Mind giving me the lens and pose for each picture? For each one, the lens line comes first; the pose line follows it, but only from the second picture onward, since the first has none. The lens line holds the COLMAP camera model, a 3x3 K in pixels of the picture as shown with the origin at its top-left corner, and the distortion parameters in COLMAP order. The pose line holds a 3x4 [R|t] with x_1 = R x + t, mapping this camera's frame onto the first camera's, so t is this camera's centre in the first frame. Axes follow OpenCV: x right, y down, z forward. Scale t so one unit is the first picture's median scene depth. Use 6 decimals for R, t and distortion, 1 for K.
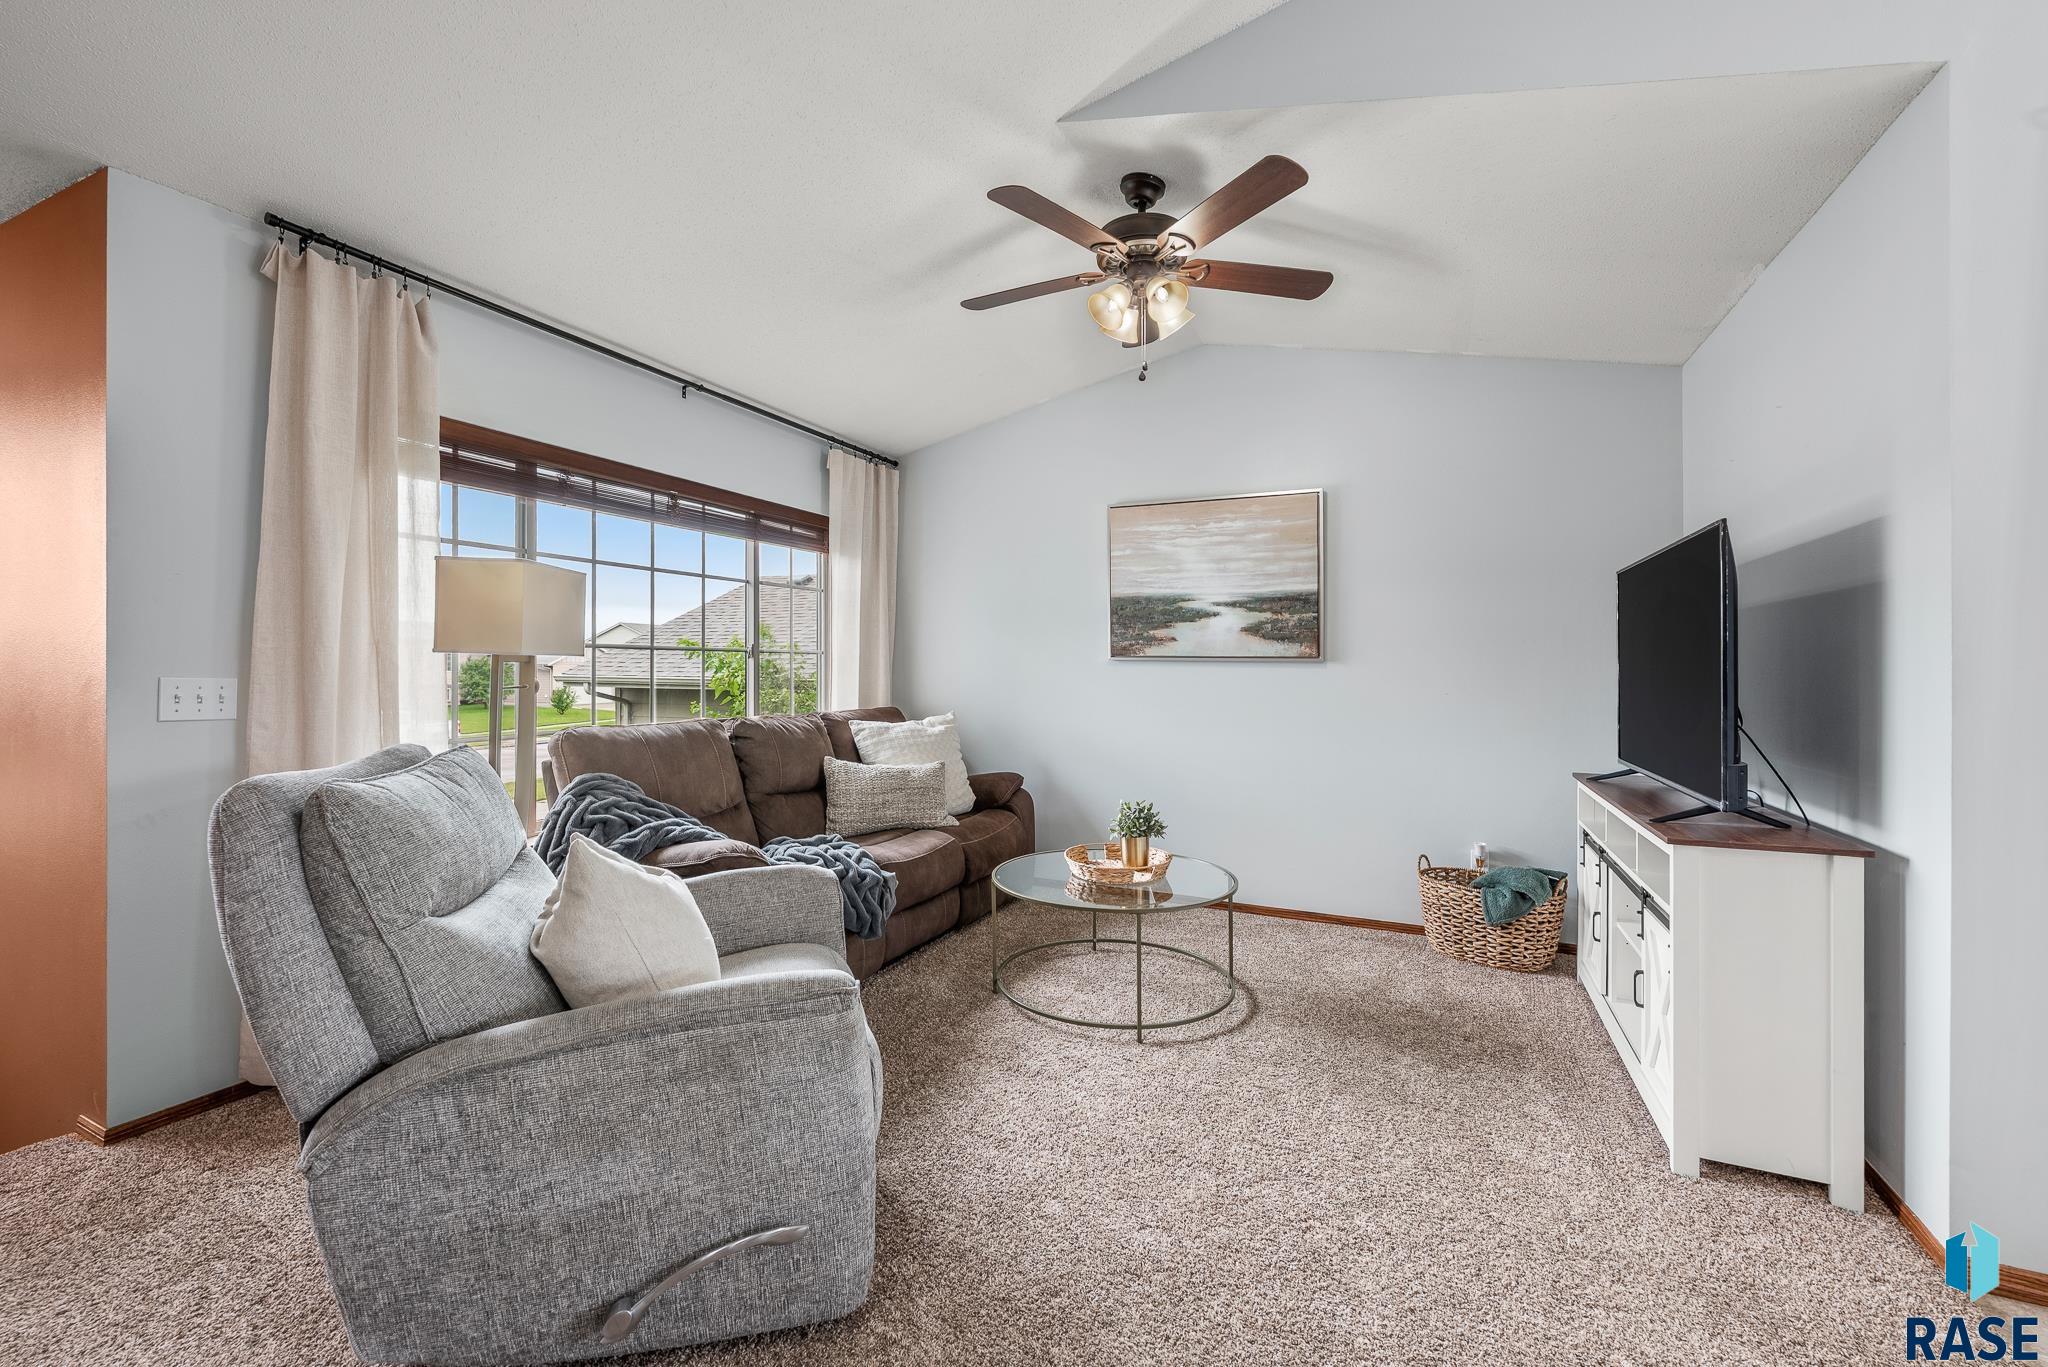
lens RADIAL K [[852.4, 0, 1028.5], [0, 852.4, 664.4], [0, 0, 1]] dist [0.015213, 0.000192]
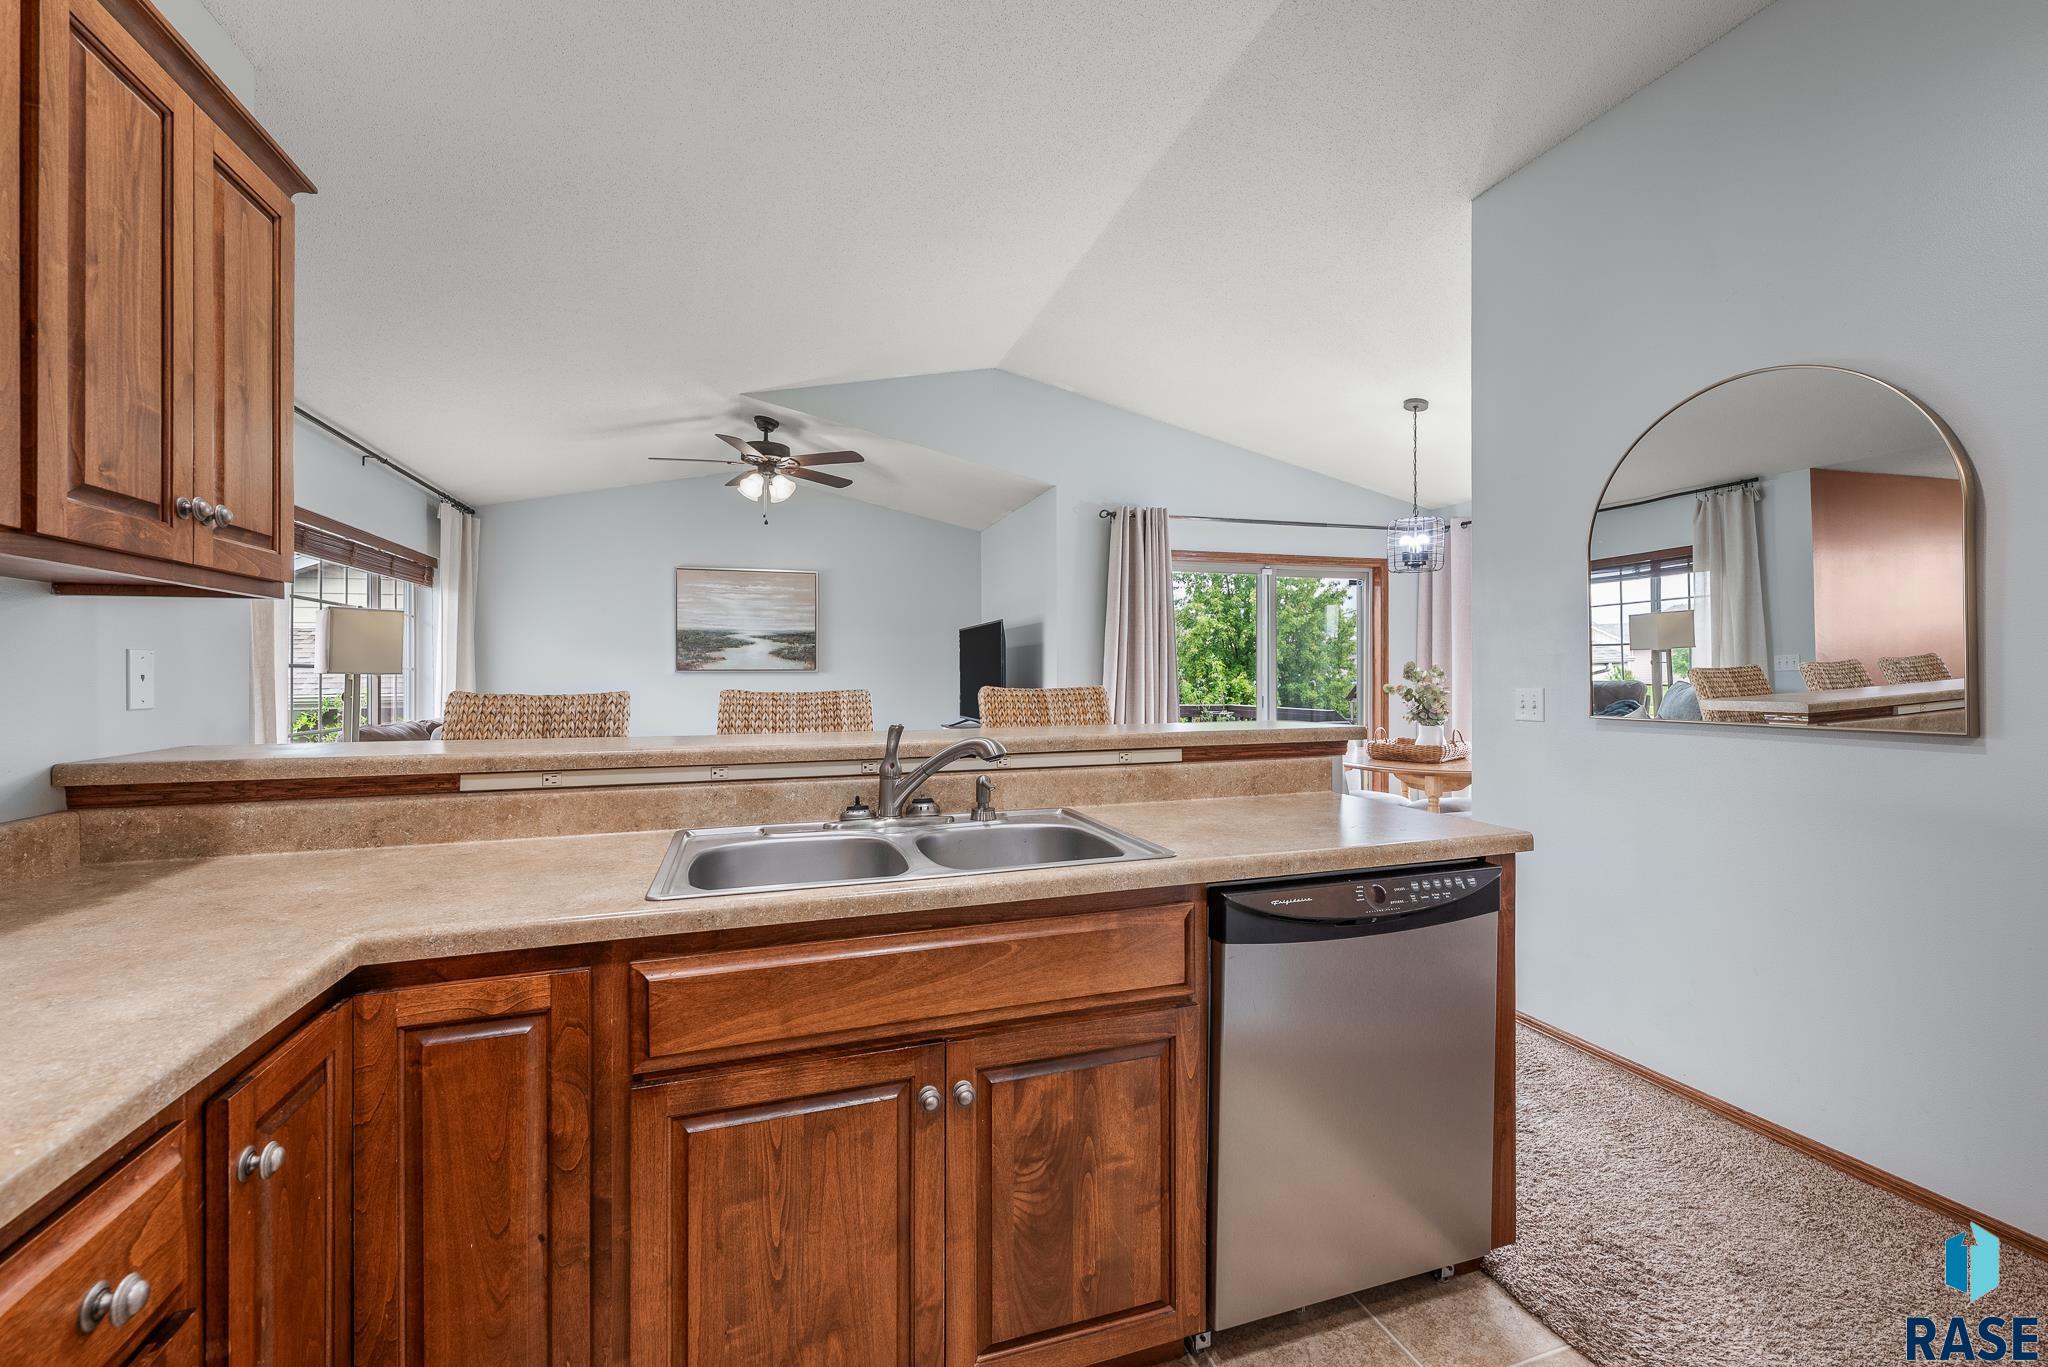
lens RADIAL K [[852.4, 0, 1028.5], [0, 852.4, 664.4], [0, 0, 1]] dist [0.015213, 0.000192]
pose [[0.733617, -0.002632, 0.679559, -0.493044], [0.009387, 0.999936, -0.006260, -0.004179], [-0.679499, 0.010971, 0.733595, -0.528341]]
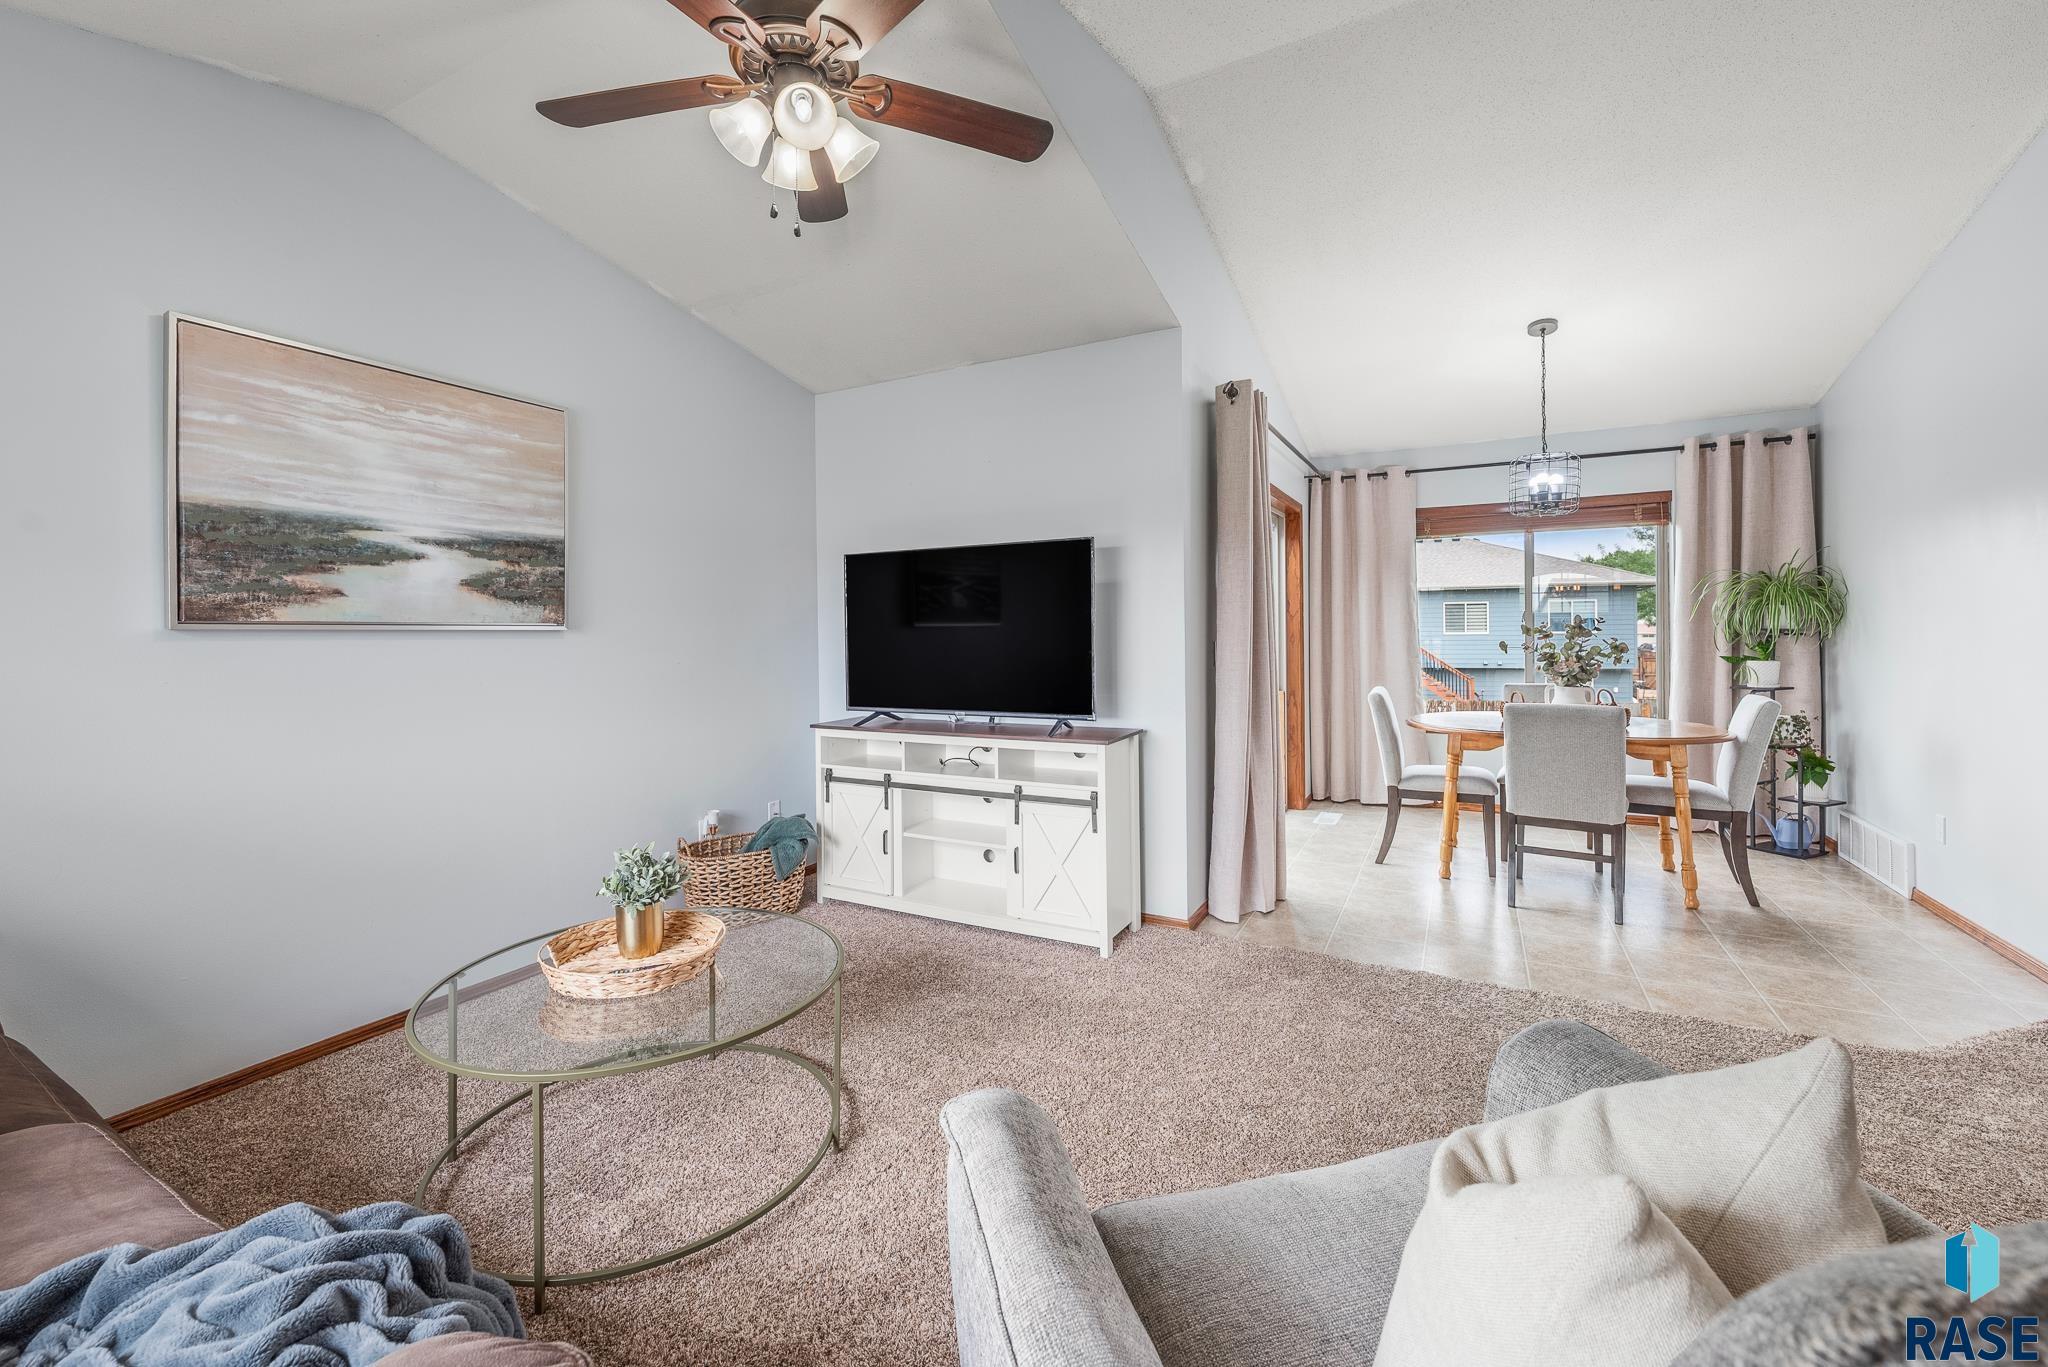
lens RADIAL K [[841.3, 0, 1014.2], [0, 841.3, 622.9], [0, 0, 1]] dist [-0.000513, -0.000086]
pose [[0.064880, 0.001956, 0.997891, -0.380965], [0.007289, 0.999970, -0.002434, -0.004627], [-0.997866, 0.007431, 0.064864, 0.524243]]
